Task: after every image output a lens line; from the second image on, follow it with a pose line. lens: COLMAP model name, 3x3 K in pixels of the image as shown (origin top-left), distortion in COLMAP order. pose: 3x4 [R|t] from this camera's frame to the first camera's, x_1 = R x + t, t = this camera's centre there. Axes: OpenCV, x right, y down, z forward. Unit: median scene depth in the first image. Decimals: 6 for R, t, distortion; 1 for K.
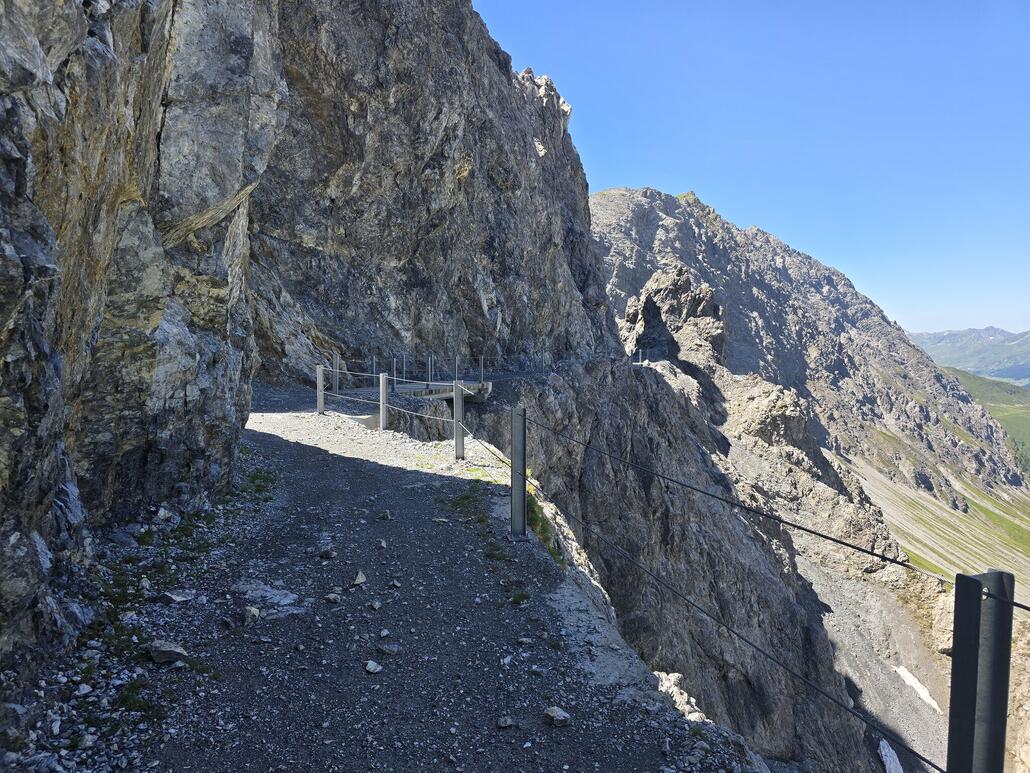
lens RADIAL K [[638.6, 0, 515.0], [0, 638.6, 386.5], [0, 0, 1]] dist [-0.002728, -0.002968]
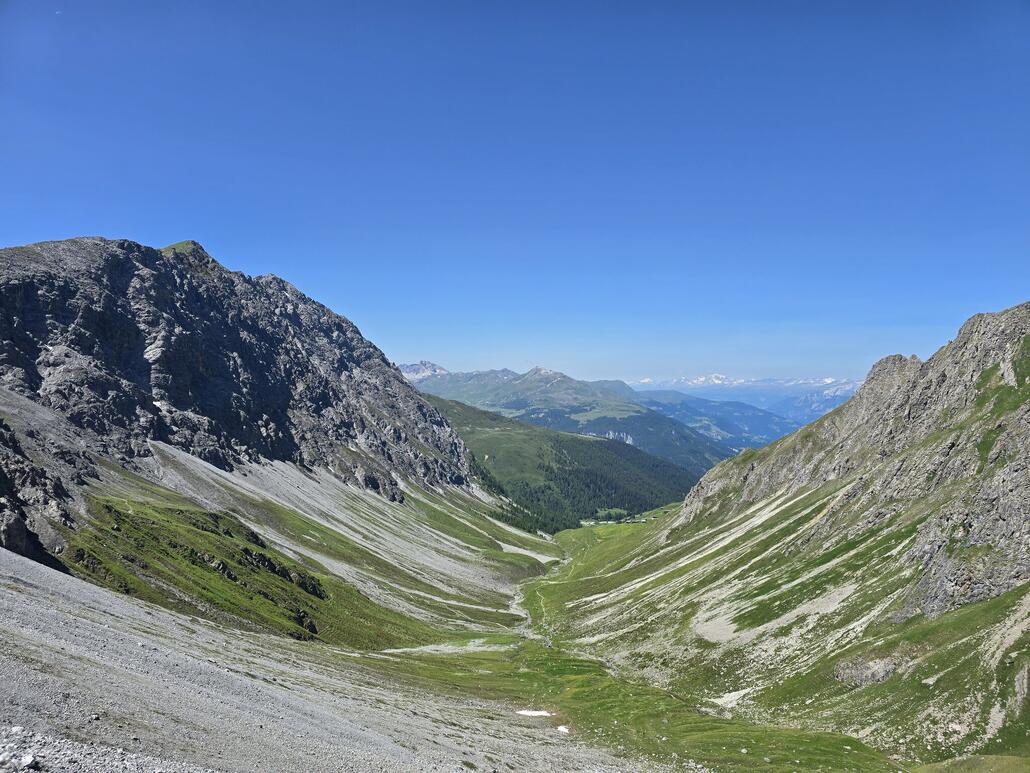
lens RADIAL K [[638.6, 0, 515.0], [0, 638.6, 386.5], [0, 0, 1]] dist [-0.002728, -0.002968]
pose [[0.792309, 0.006442, 0.610086, 0.047689], [0.027792, 0.998525, -0.046637, 0.014457], [-0.609486, 0.053906, 0.790962, -0.214810]]
